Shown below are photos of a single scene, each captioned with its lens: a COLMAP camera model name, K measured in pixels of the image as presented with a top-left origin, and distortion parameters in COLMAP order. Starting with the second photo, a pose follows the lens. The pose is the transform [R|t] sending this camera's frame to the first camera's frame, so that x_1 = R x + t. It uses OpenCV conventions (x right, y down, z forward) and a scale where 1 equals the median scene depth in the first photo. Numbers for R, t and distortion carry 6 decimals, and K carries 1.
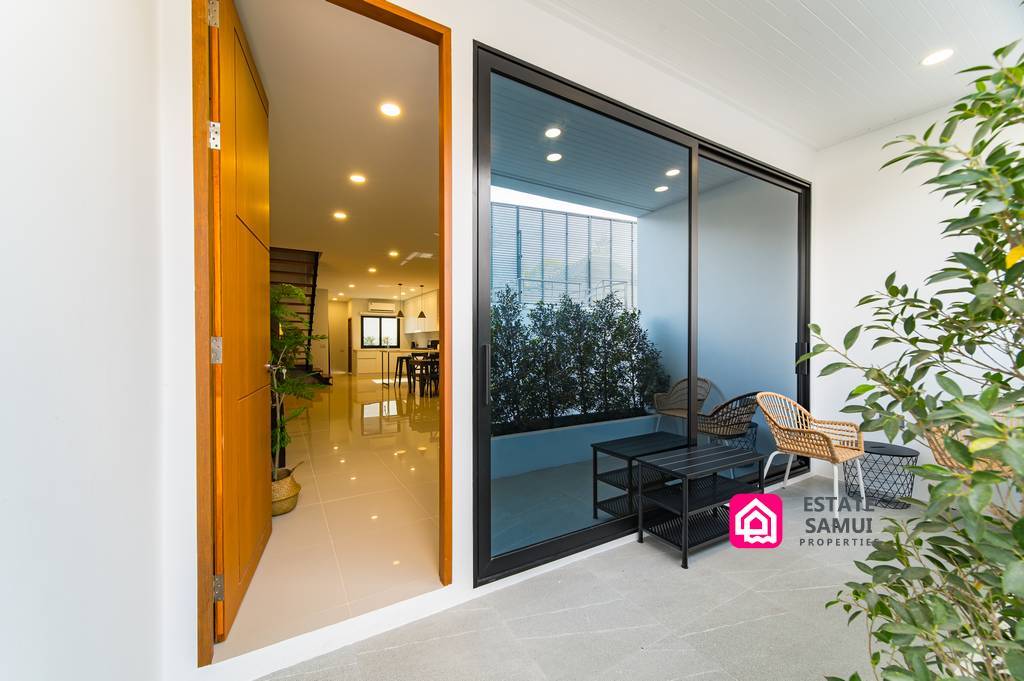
lens RADIAL K [[389.2, 0, 494.8], [0, 389.2, 348.5], [0, 0, 1]] dist [0.001832, 0.000355]
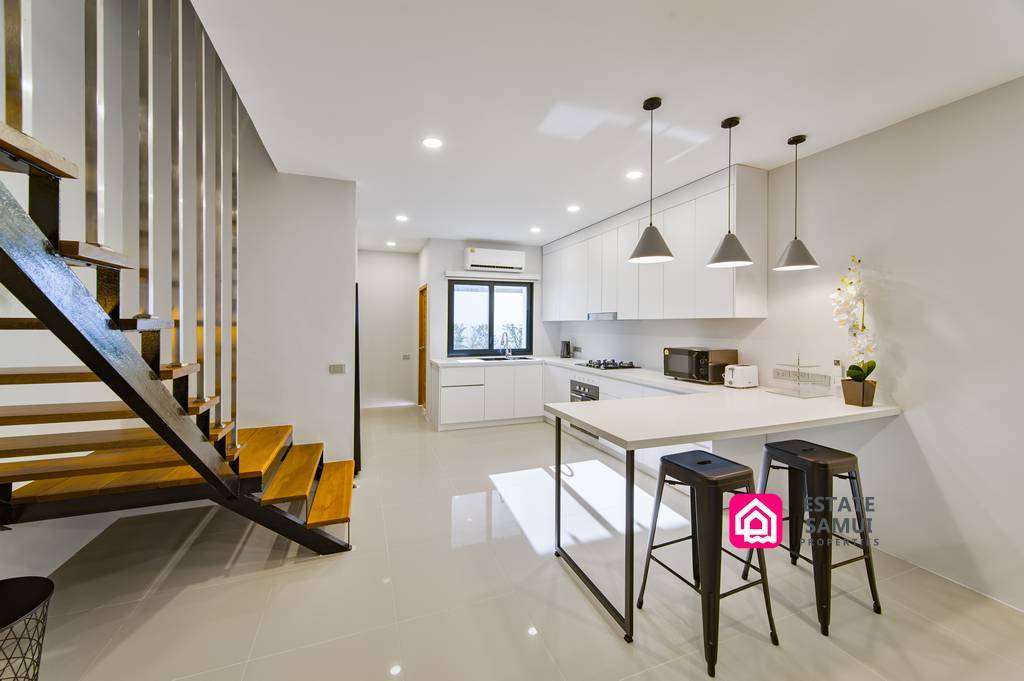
lens RADIAL K [[394.0, 0, 511.4], [0, 394.0, 312.3], [0, 0, 1]] dist [0.001213, 0.000096]
pose [[0.990239, -0.001340, -0.139372, -0.231435], [-0.005332, 0.998858, -0.047490, -0.030605], [0.139276, 0.047769, 0.989101, 0.629150]]
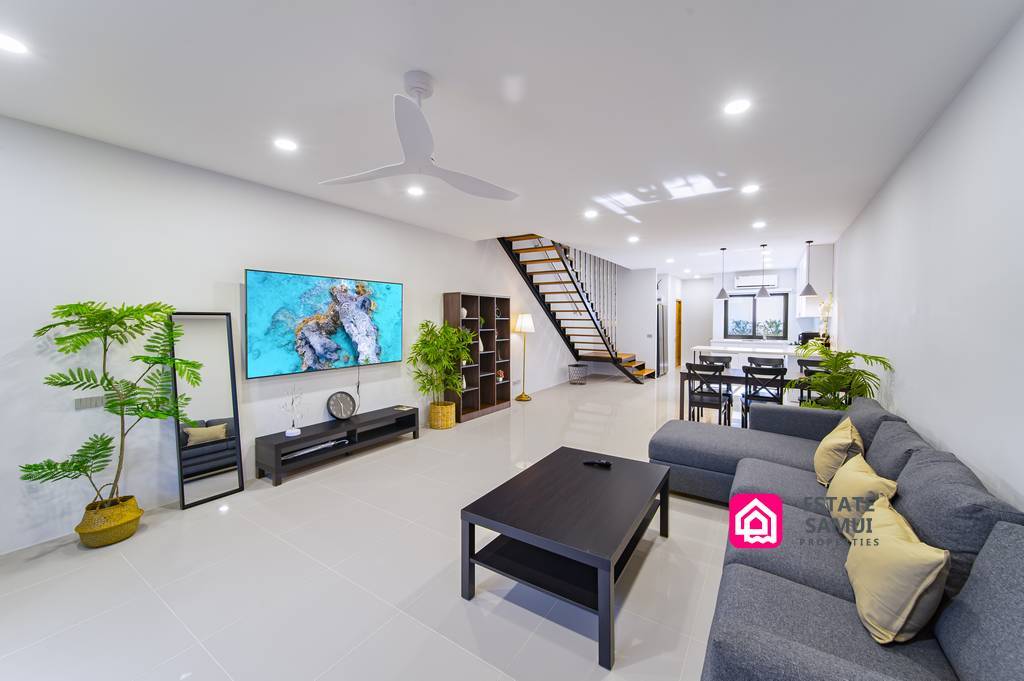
lens RADIAL K [[389.2, 0, 494.8], [0, 389.2, 348.5], [0, 0, 1]] dist [0.001832, 0.000355]
pose [[0.435021, 0.062738, -0.898232, 0.157042], [-0.011179, 0.997869, 0.064283, -0.026008], [0.900351, -0.017924, 0.434795, 0.286666]]
